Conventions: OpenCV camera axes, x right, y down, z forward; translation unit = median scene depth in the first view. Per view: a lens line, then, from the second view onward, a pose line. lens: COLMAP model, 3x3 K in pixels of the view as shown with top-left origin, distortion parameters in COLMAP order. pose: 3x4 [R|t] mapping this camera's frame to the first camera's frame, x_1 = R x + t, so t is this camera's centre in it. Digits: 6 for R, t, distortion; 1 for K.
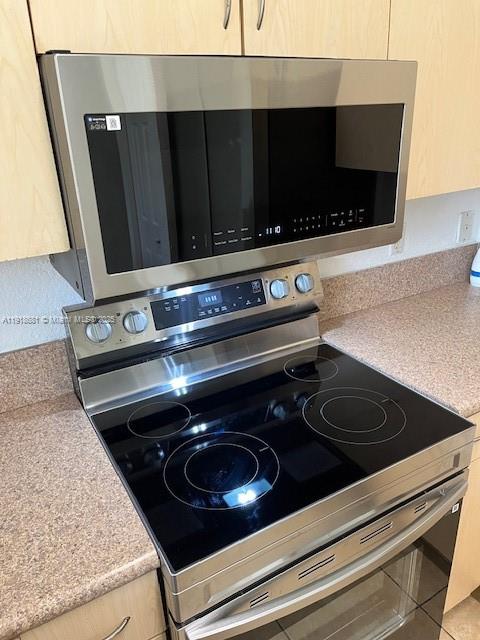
lens RADIAL K [[490.2, 0, 259.3], [0, 490.2, 321.0], [0, 0, 1]] dist [0.004463, -0.020541]
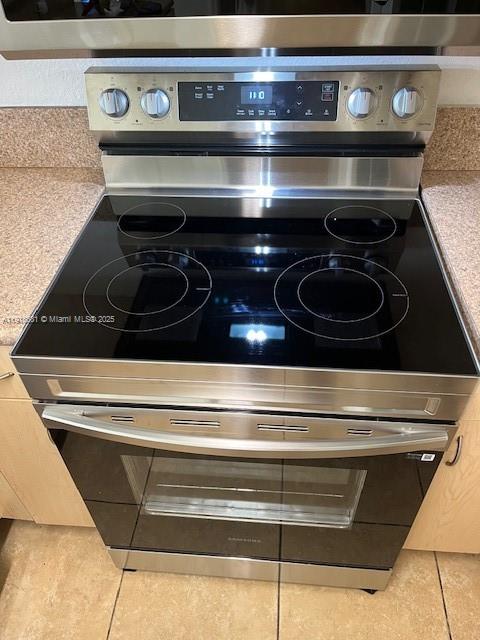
lens RADIAL K [[490.2, 0, 242.0], [0, 490.2, 317.0], [0, 0, 1]] dist [0.004463, -0.020541]
pose [[0.816986, 0.402201, -0.413242, 0.345225], [-0.221218, 0.880383, 0.419509, -0.056836], [0.532538, -0.251316, 0.808235, 0.272944]]
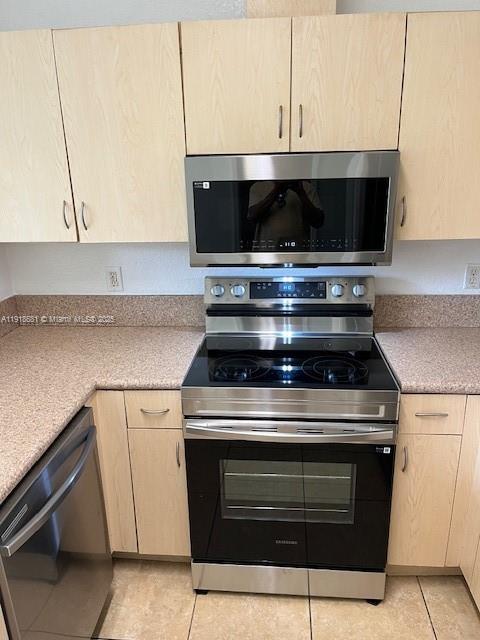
lens RADIAL K [[490.2, 0, 239.9], [0, 490.2, 319.2], [0, 0, 1]] dist [0.004463, -0.020541]
pose [[0.816872, 0.190463, -0.544466, 0.671377], [-0.226307, 0.974055, 0.001208, 0.089645], [0.530570, 0.122230, 0.838782, -0.418463]]
